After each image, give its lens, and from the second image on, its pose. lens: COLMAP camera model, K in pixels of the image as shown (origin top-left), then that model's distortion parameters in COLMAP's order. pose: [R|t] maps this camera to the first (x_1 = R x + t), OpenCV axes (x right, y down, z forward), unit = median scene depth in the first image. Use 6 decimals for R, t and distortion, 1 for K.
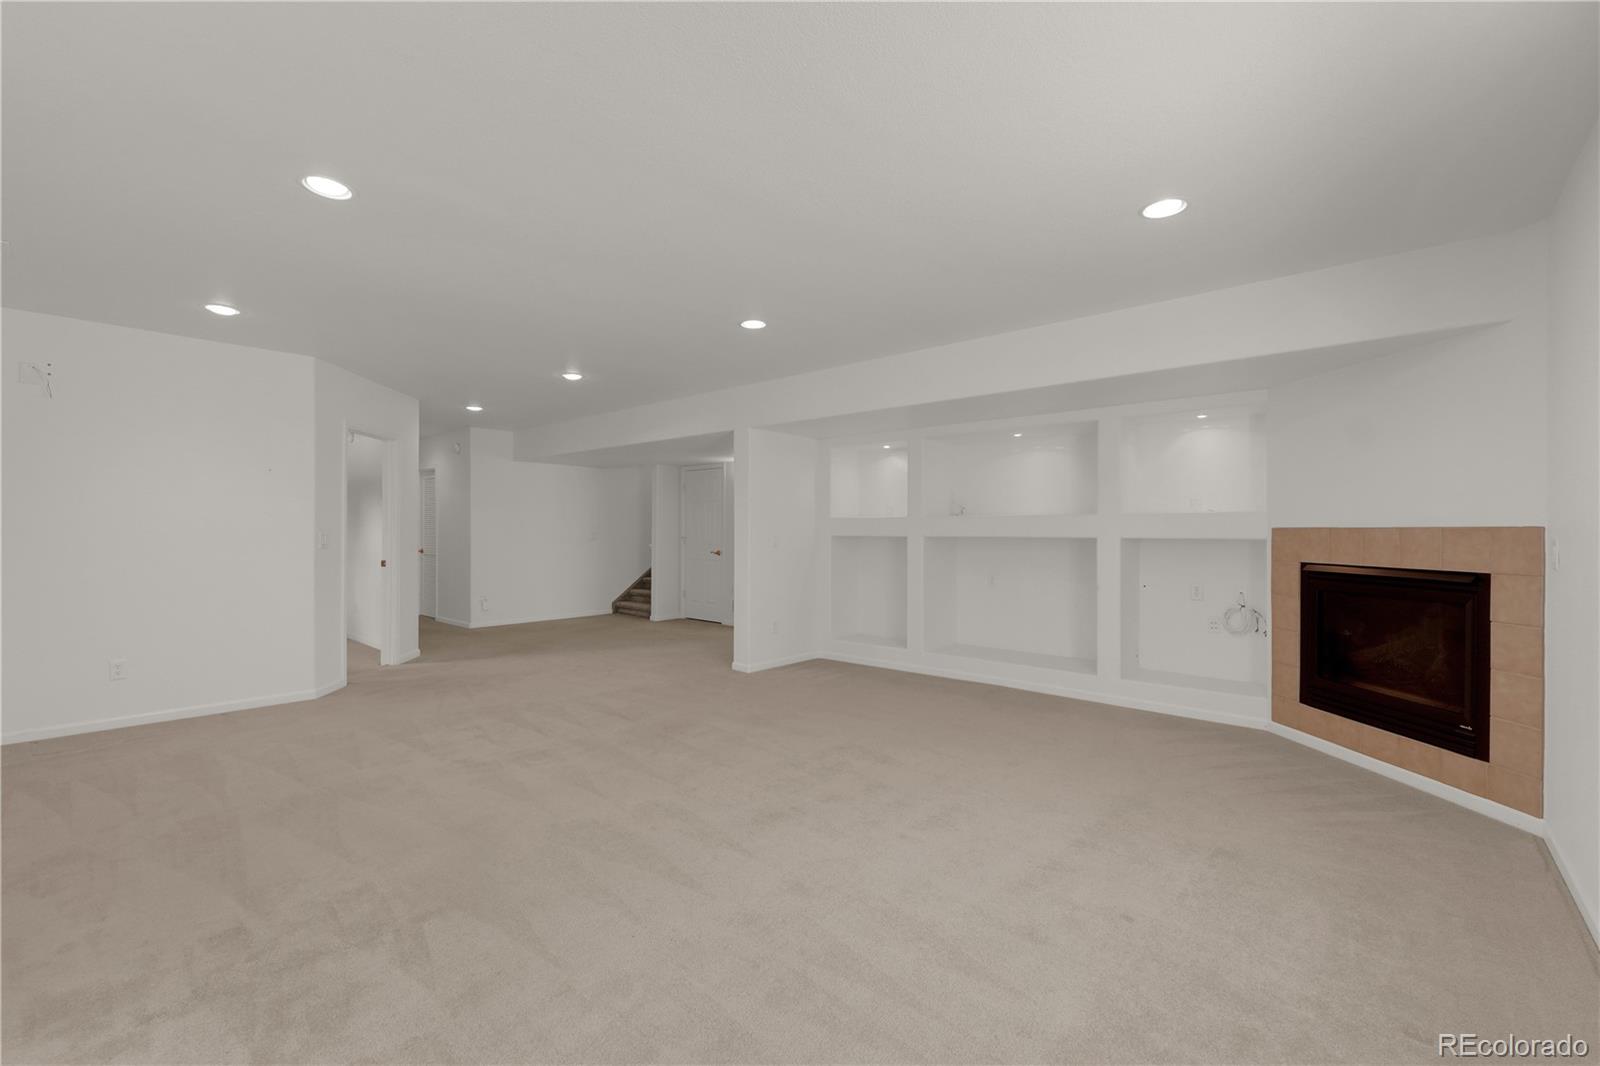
lens RADIAL K [[692.2, 0, 798.7], [0, 692.2, 540.5], [0, 0, 1]] dist [0.001841, 0.000718]
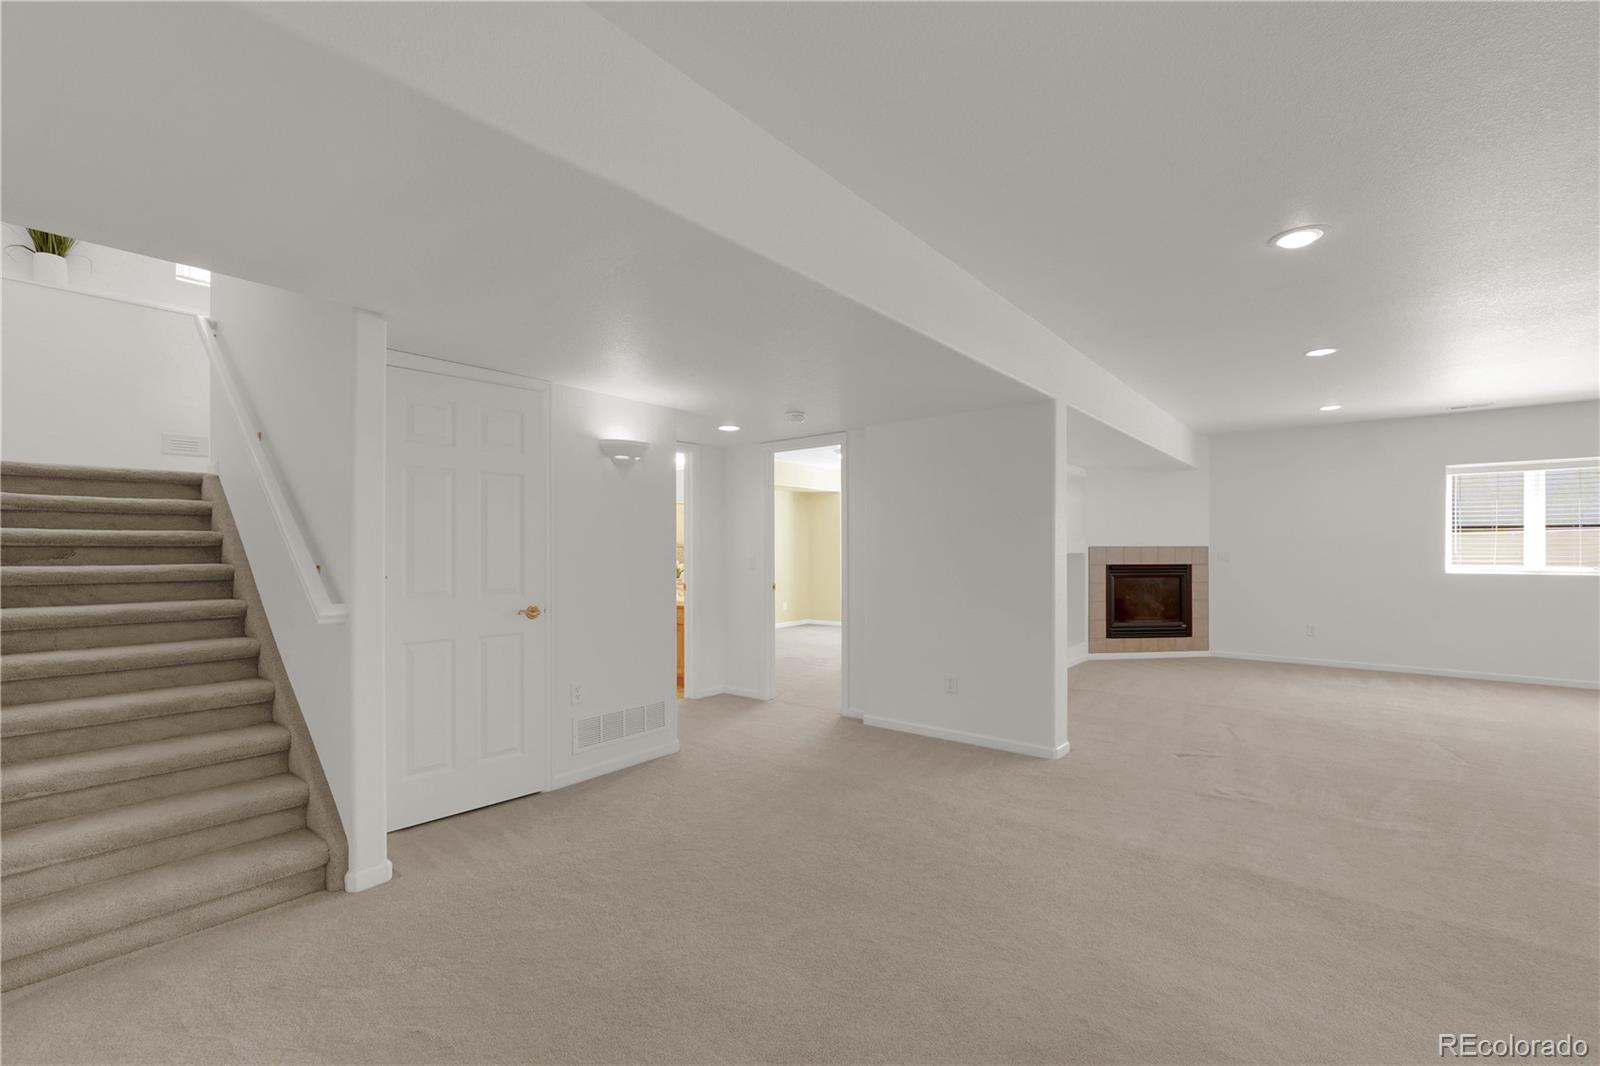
lens RADIAL K [[692.2, 0, 798.7], [0, 692.2, 540.5], [0, 0, 1]] dist [0.001841, 0.000718]
pose [[-0.060958, 0.007725, 0.998110, -1.380584], [0.017222, 0.999829, -0.006687, -0.044936], [-0.997992, 0.016781, -0.061080, 2.408409]]
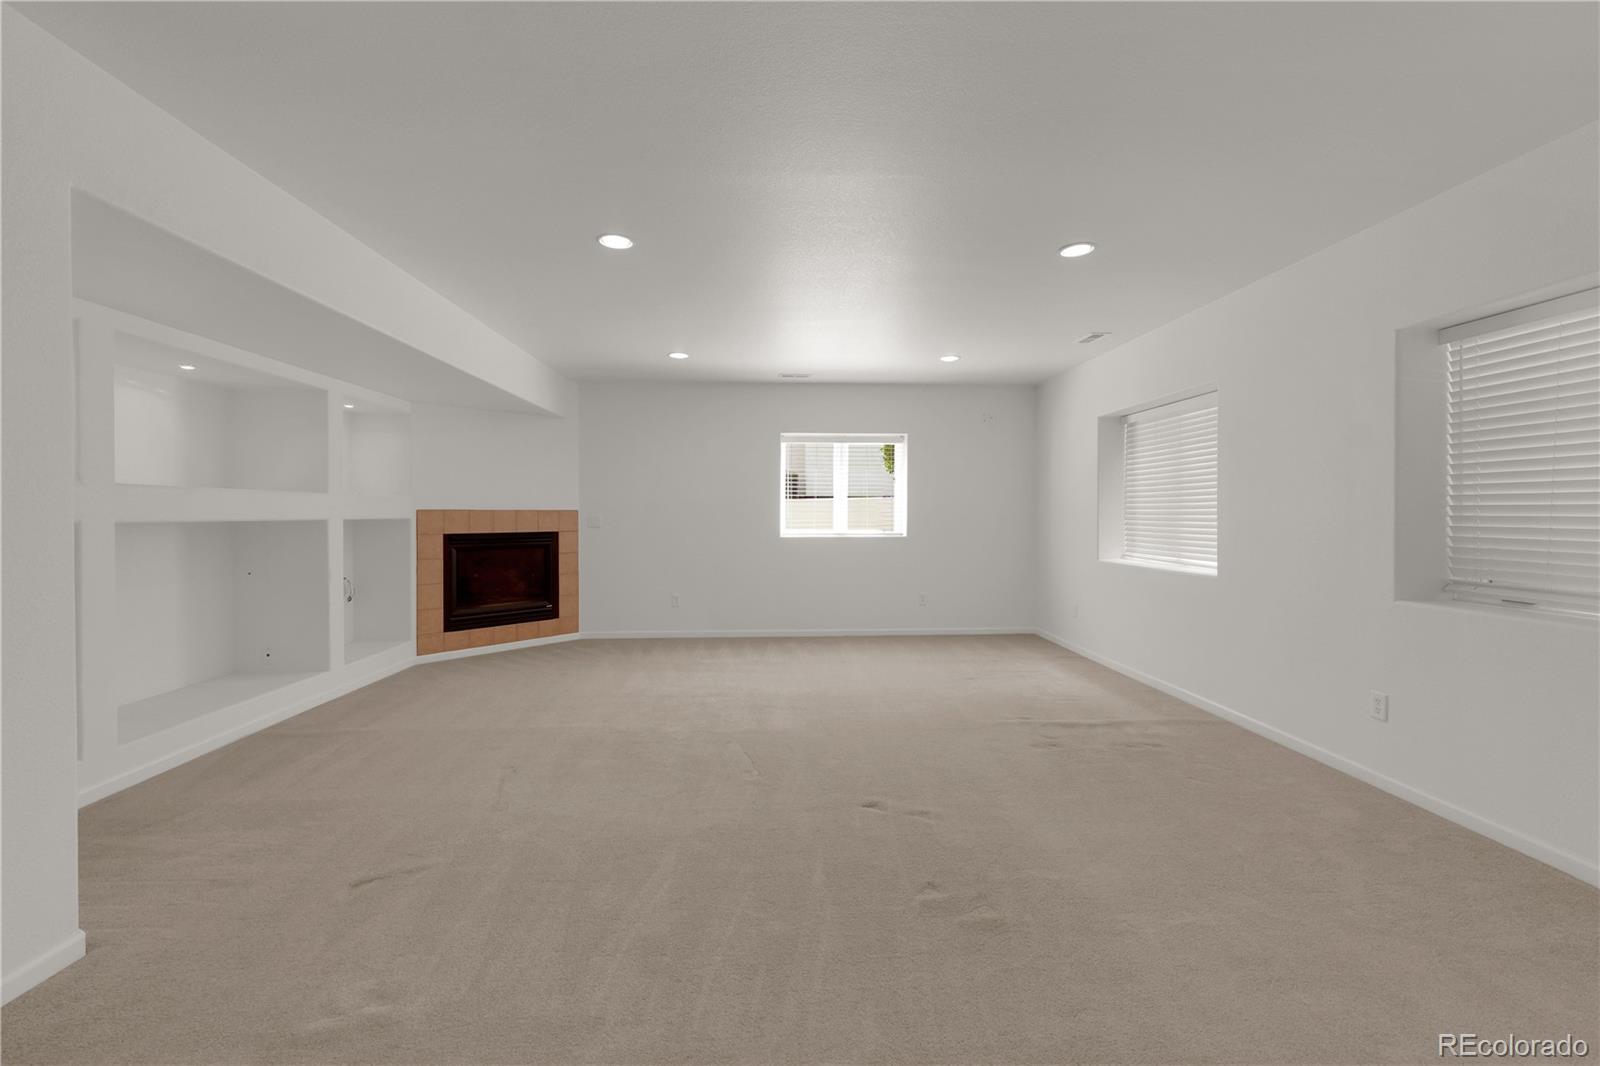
lens RADIAL K [[675.1, 0, 802.7], [0, 675.1, 528.5], [0, 0, 1]] dist [0.000299, 0.000209]
pose [[-0.710580, -0.019195, 0.703355, -0.954088], [0.008982, 0.999299, 0.036345, -0.029187], [-0.703559, 0.032144, -0.709909, 1.802082]]
